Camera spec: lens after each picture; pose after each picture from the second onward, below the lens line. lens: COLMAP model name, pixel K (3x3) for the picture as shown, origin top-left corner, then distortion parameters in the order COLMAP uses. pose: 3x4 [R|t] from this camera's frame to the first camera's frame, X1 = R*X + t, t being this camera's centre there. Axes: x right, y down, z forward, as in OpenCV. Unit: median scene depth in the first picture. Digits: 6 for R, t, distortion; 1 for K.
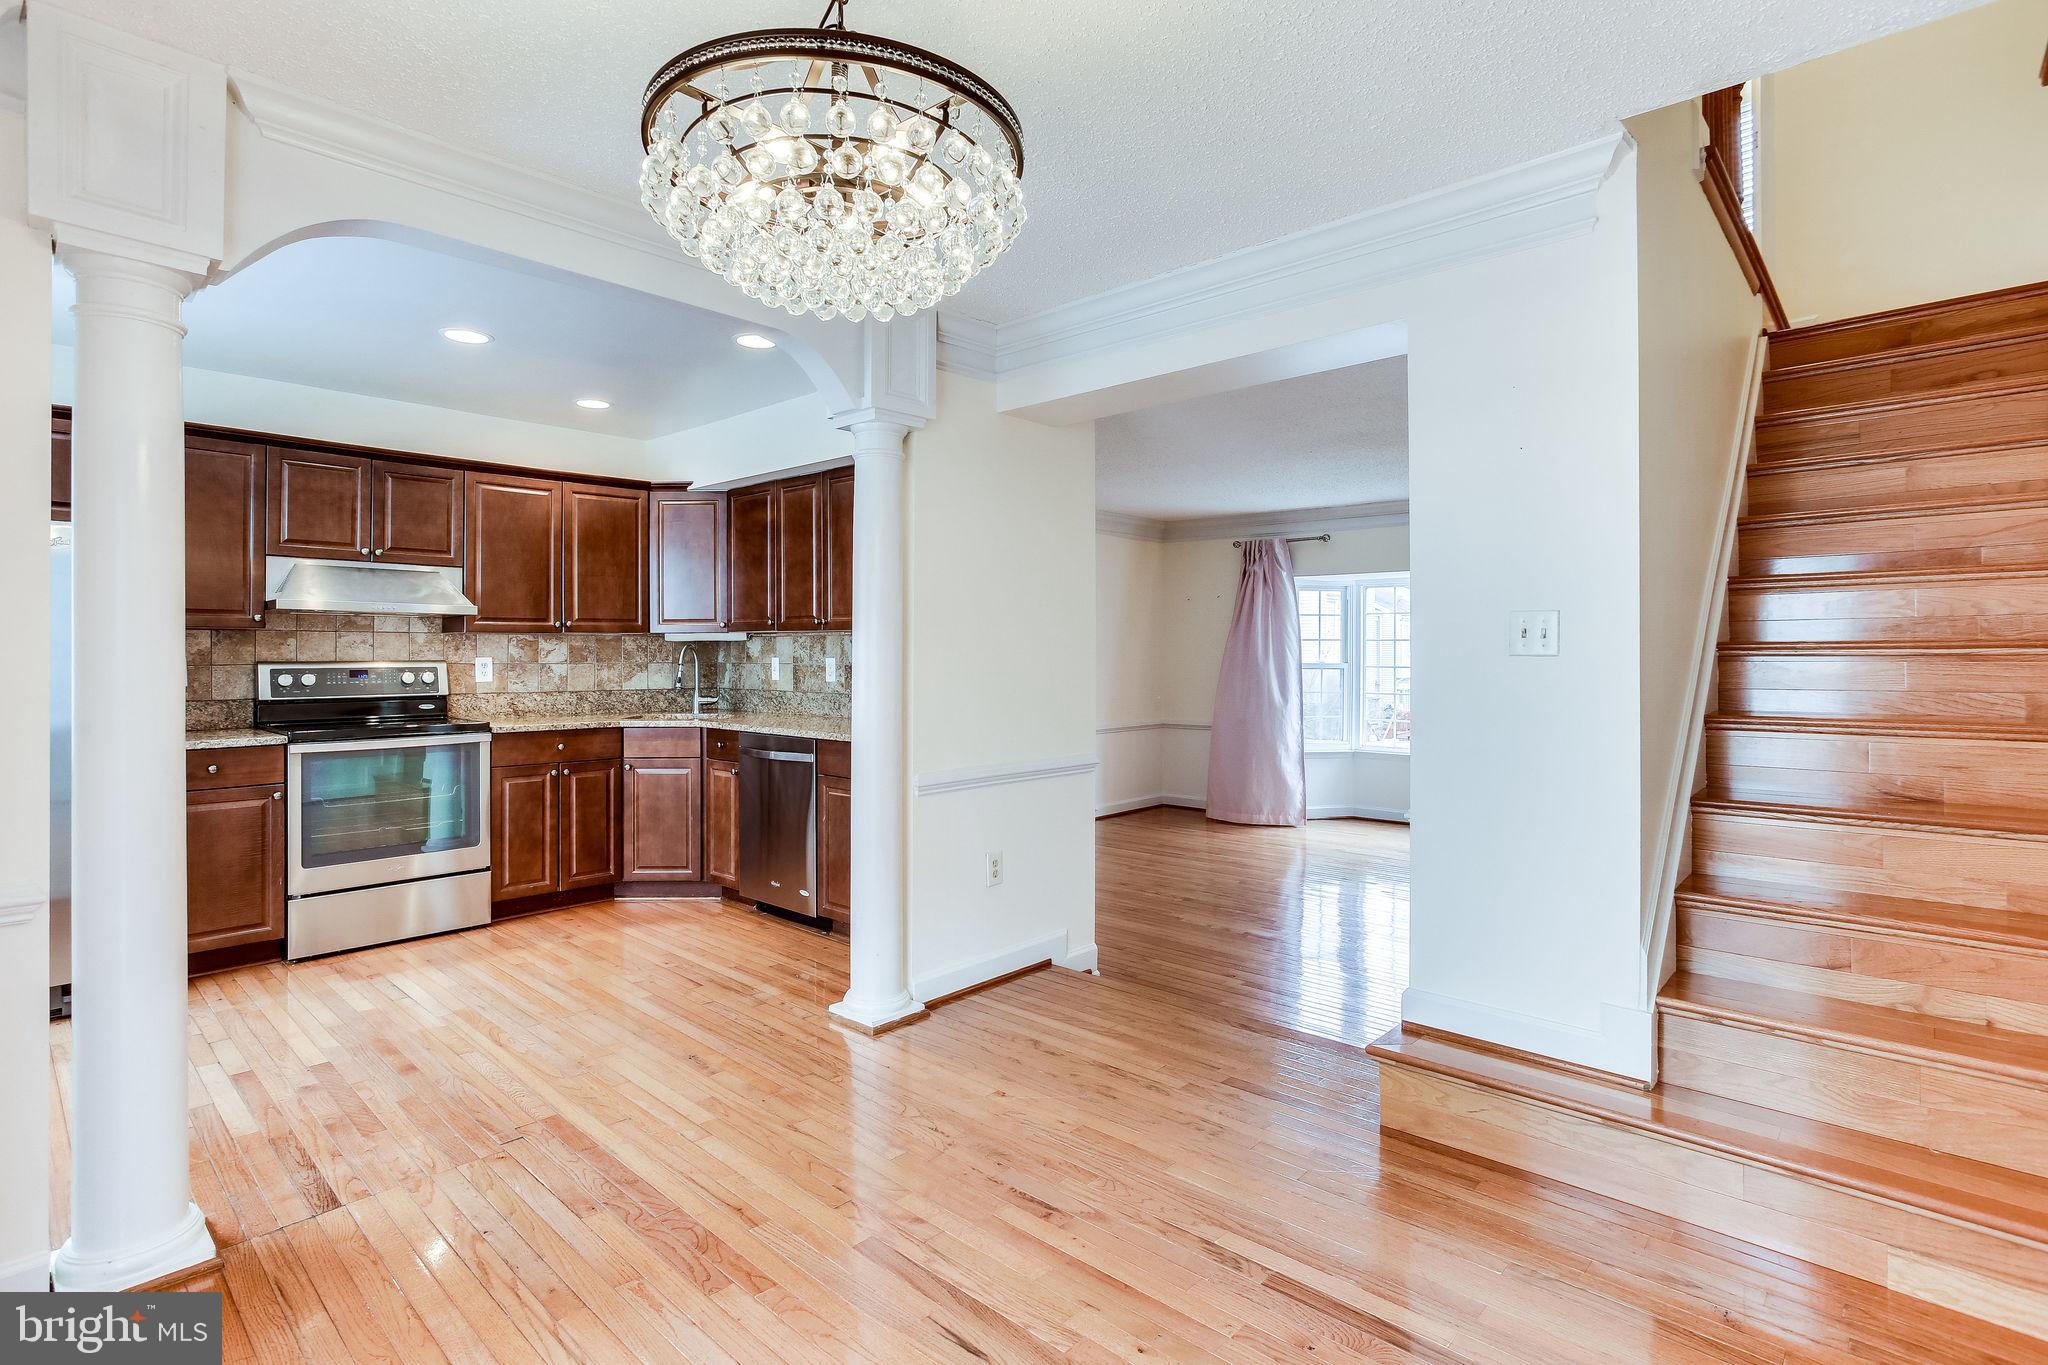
lens RADIAL K [[1002.8, 0, 1020.0], [0, 1002.8, 651.2], [0, 0, 1]] dist [-0.043826, 0.025125]
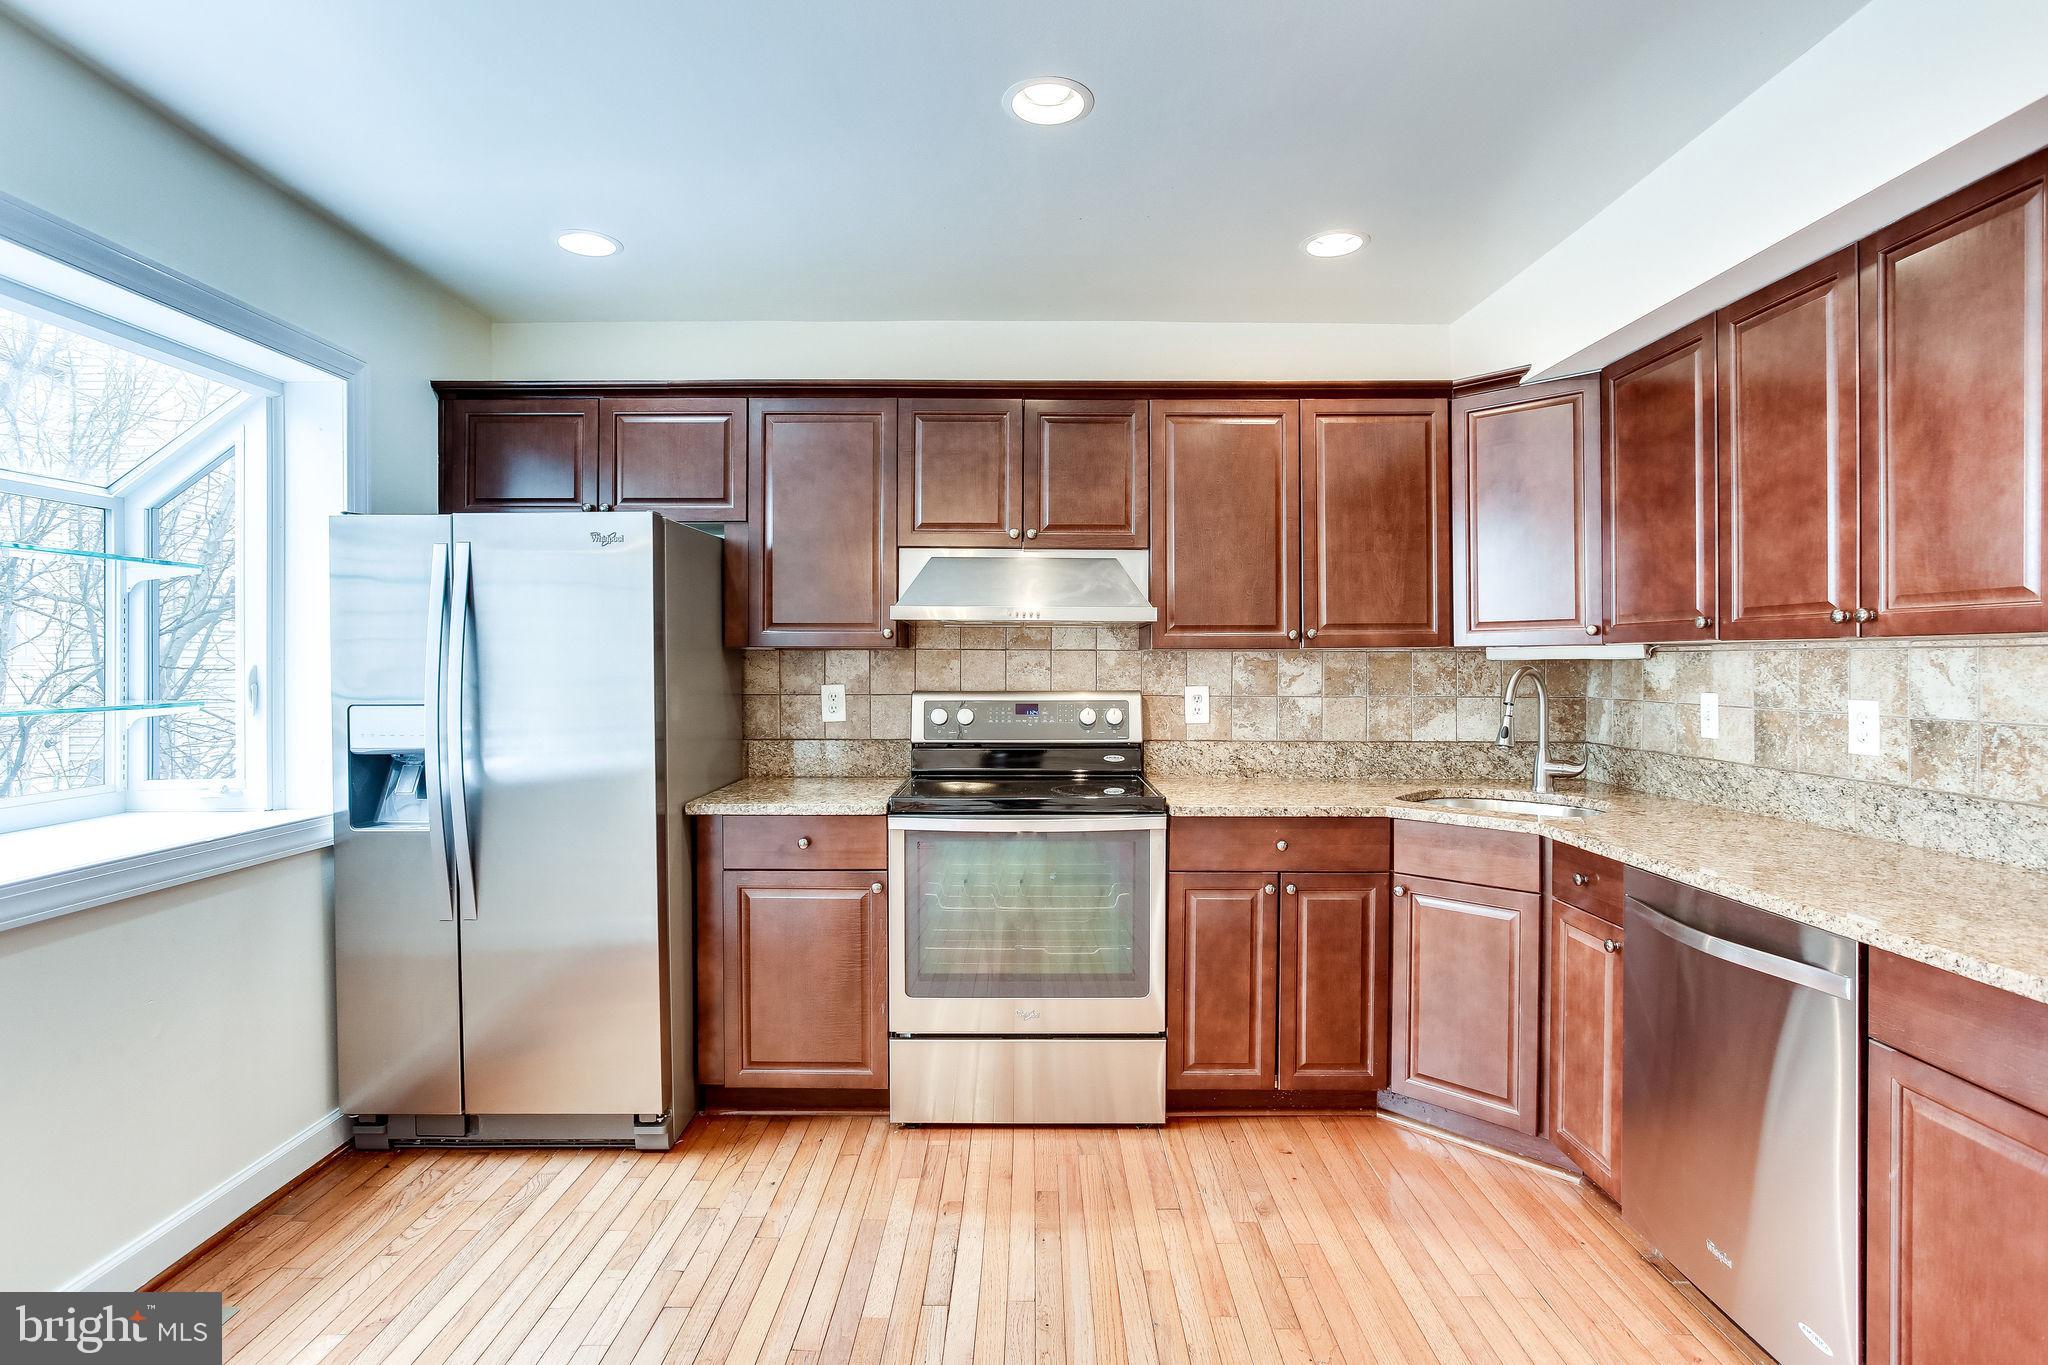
lens RADIAL K [[1000.7, 0, 1019.6], [0, 1000.7, 665.2], [0, 0, 1]] dist [-0.041635, 0.024385]
pose [[0.674315, 0.003380, -0.738436, -0.135756], [-0.000149, 0.999990, 0.004441, -0.011620], [0.738444, -0.002884, 0.674309, 0.495244]]
